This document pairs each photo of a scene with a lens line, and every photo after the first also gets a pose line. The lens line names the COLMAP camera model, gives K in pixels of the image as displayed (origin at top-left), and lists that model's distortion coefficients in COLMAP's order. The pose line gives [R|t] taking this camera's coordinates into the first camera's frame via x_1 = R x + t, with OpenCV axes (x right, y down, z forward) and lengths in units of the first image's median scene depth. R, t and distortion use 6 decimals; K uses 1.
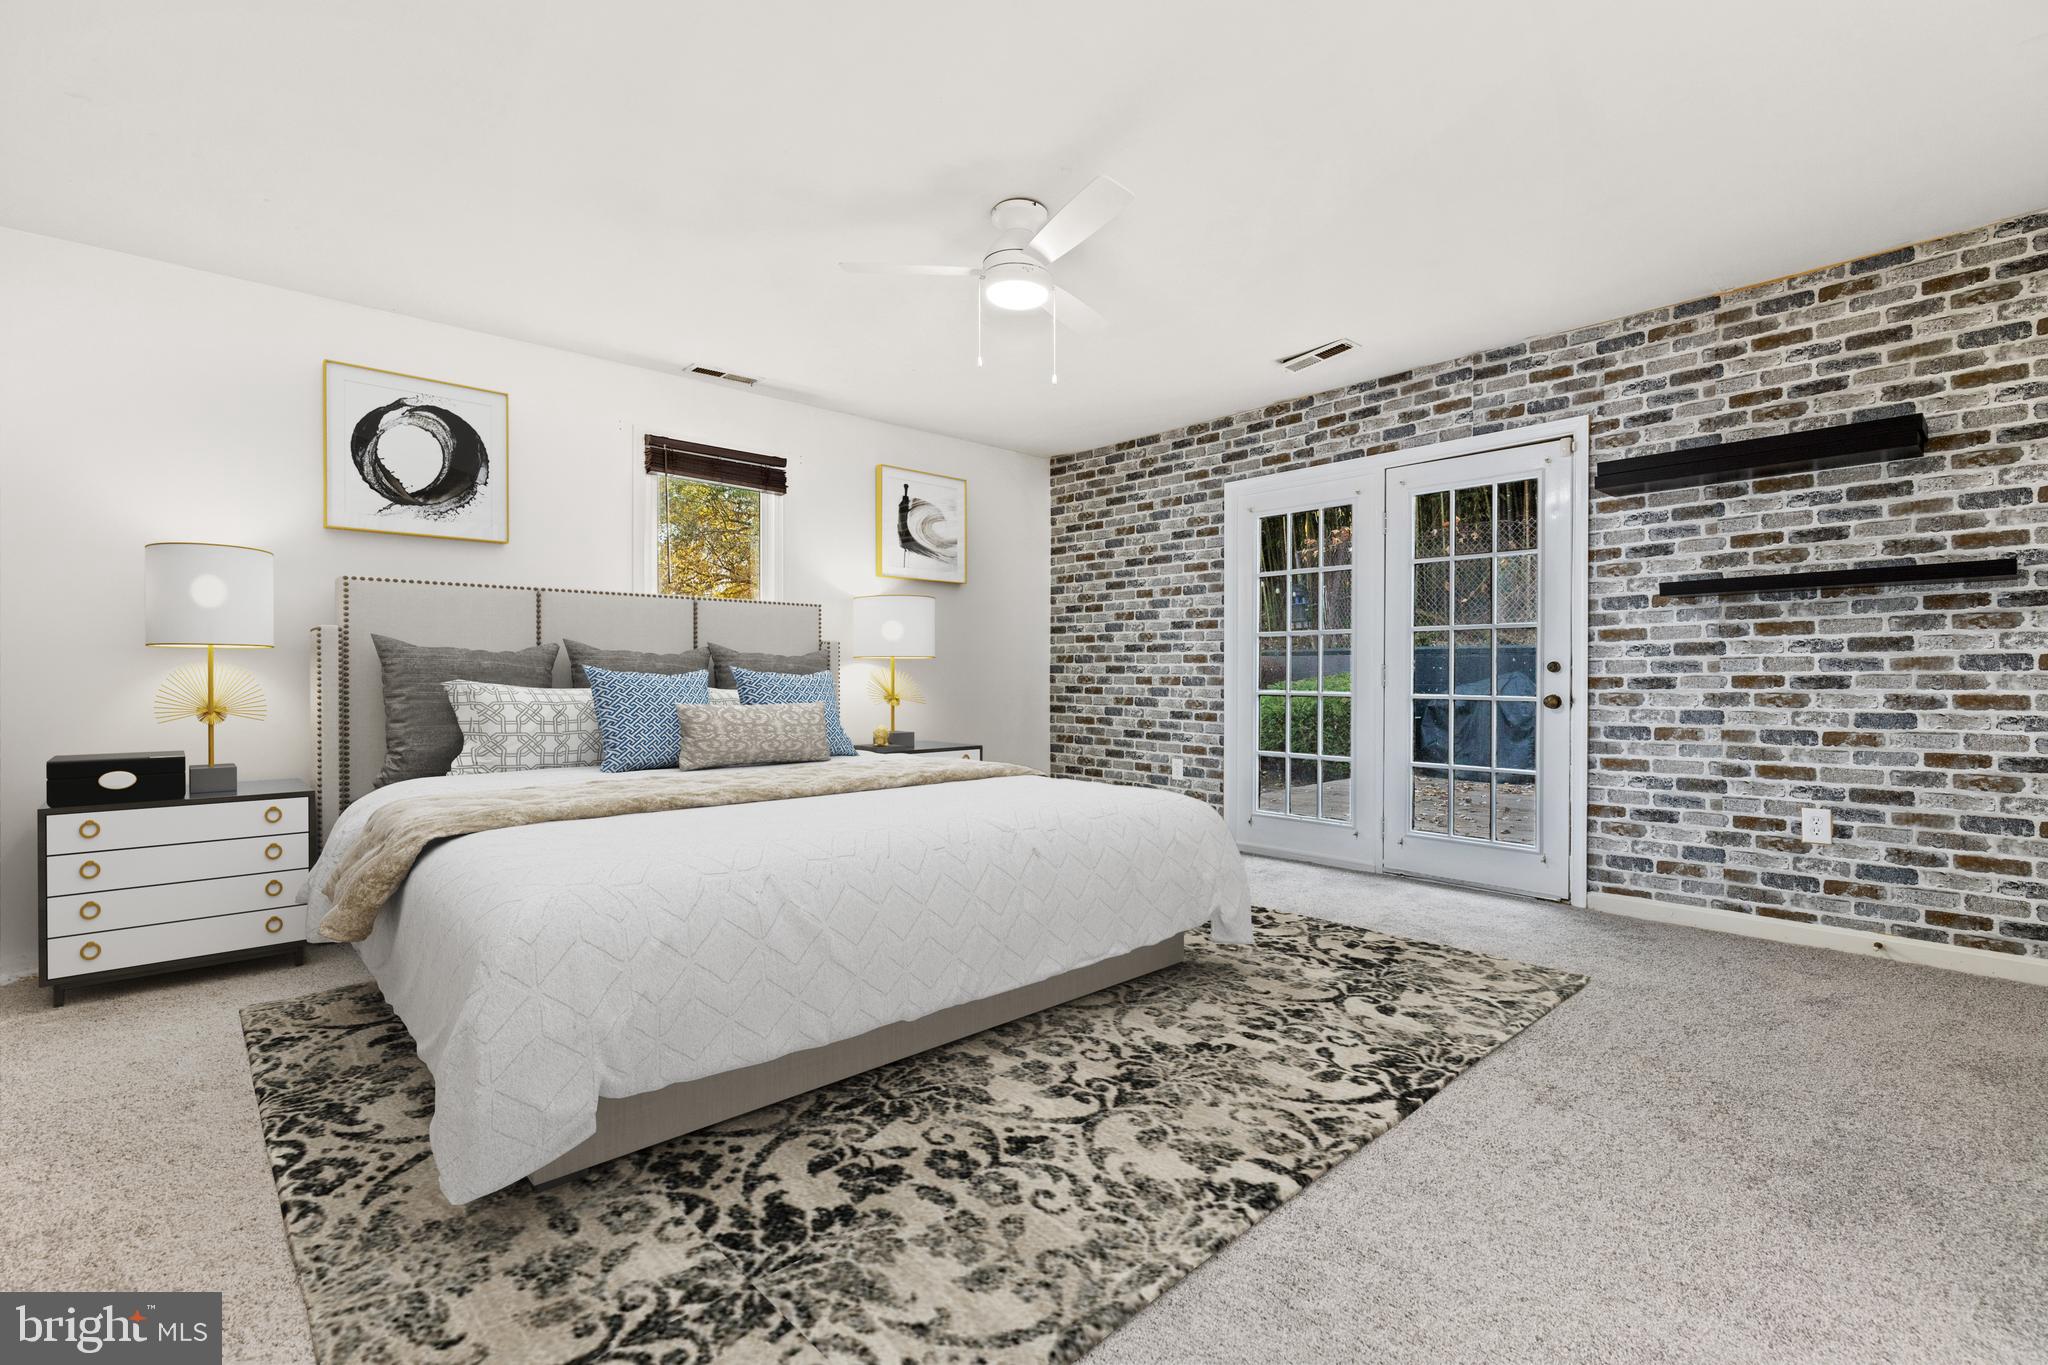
lens RADIAL K [[916.8, 0, 1026.8], [0, 916.8, 683.4], [0, 0, 1]] dist [0.004027, -0.001333]
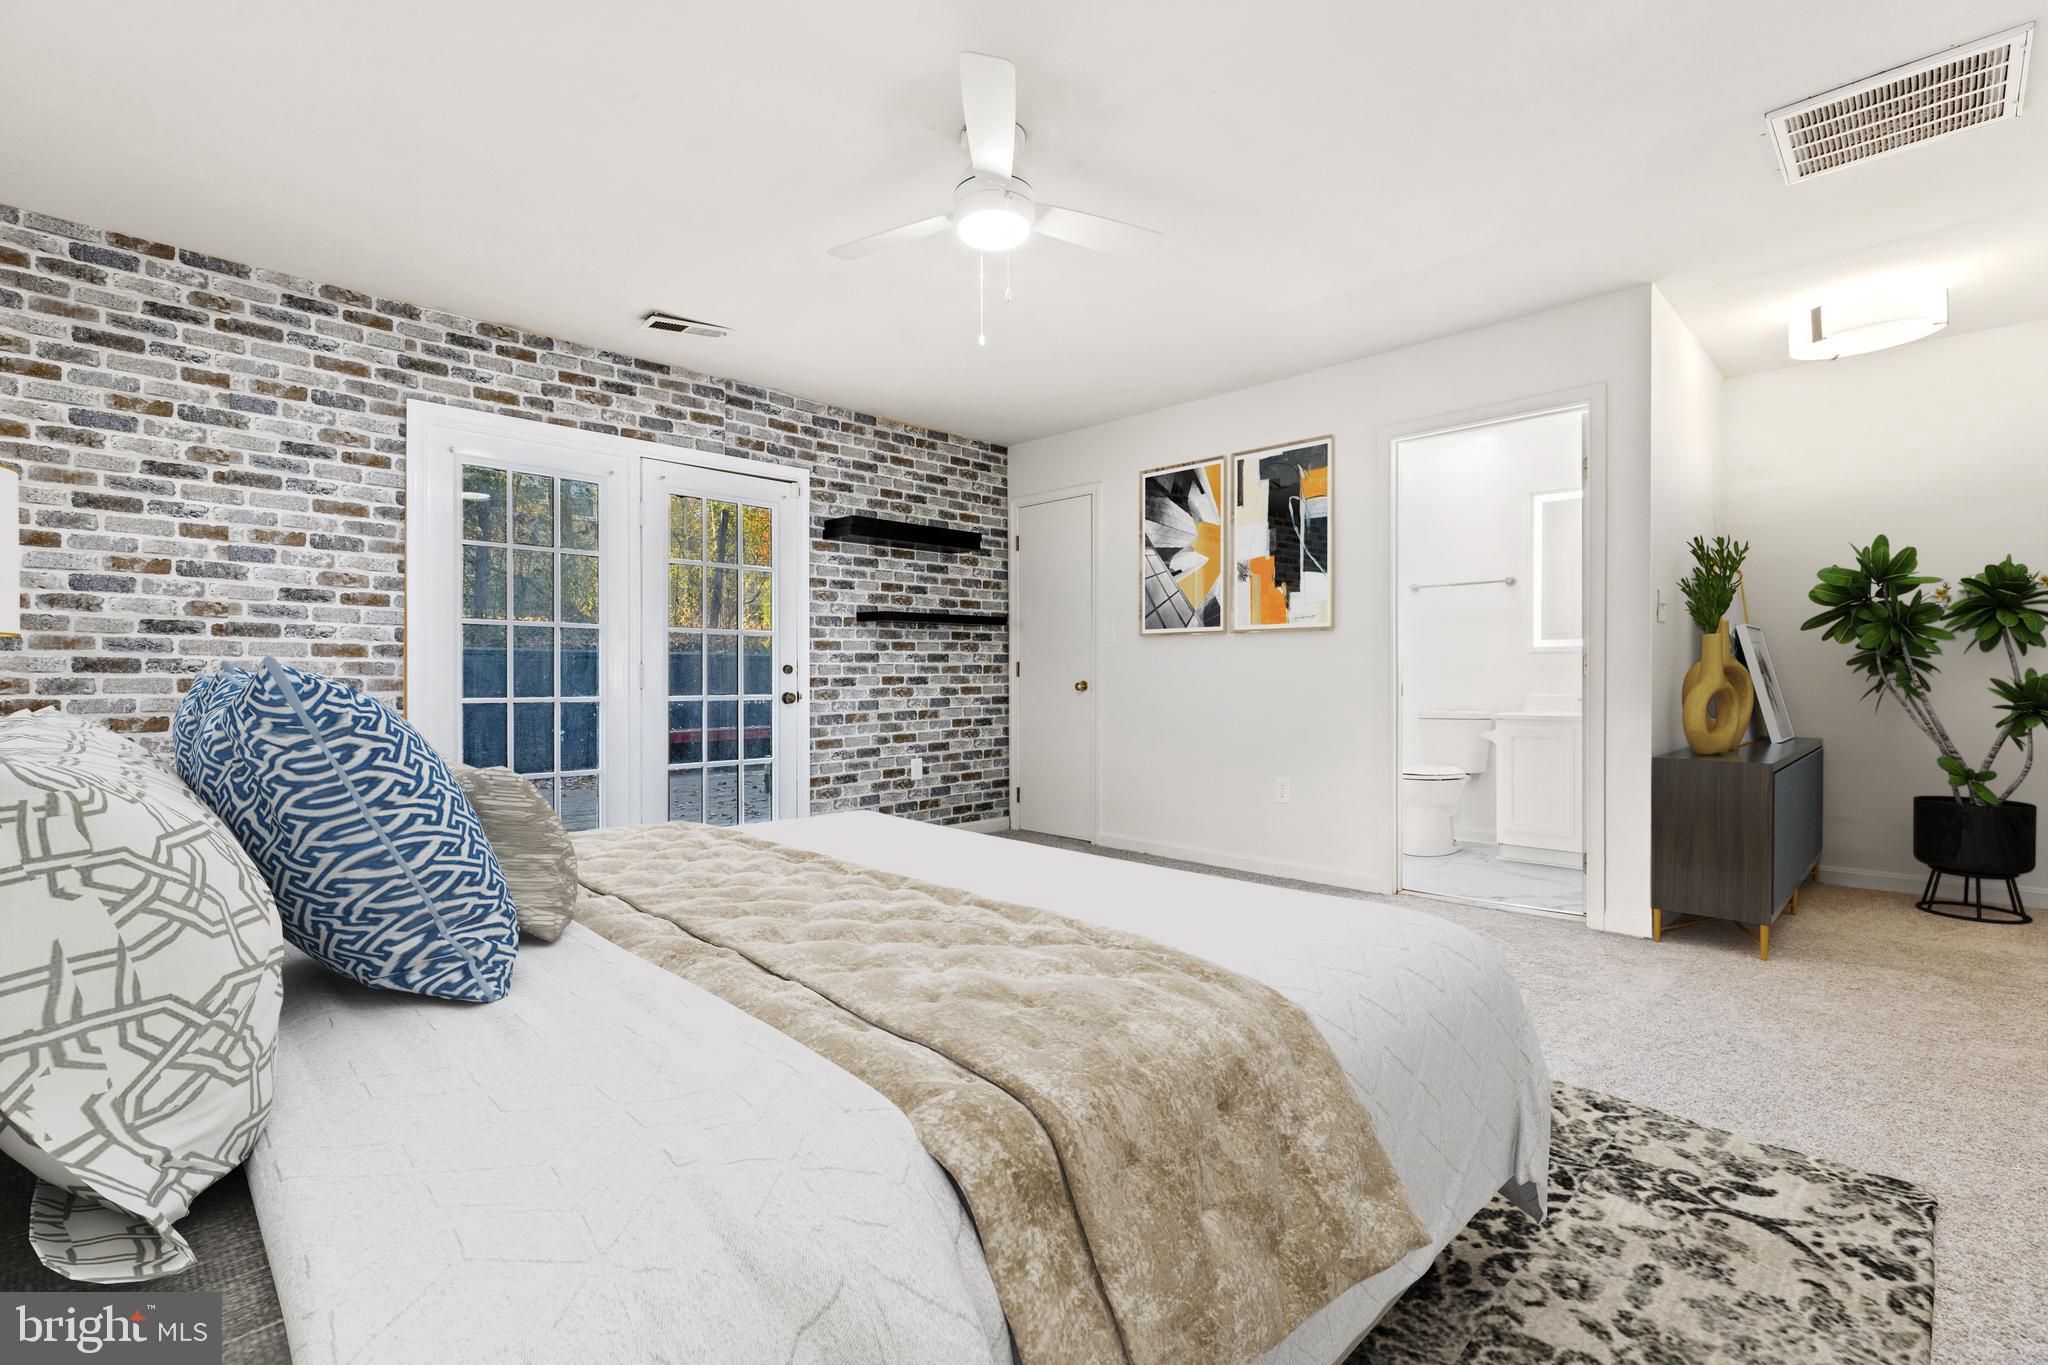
lens RADIAL K [[916.8, 0, 1026.6], [0, 916.8, 677.9], [0, 0, 1]] dist [0.004027, -0.001333]
pose [[-0.036655, -0.005452, 0.999313, -0.690597], [0.005268, 0.999970, 0.005649, -0.012681], [-0.999314, 0.005472, -0.036626, 0.781898]]
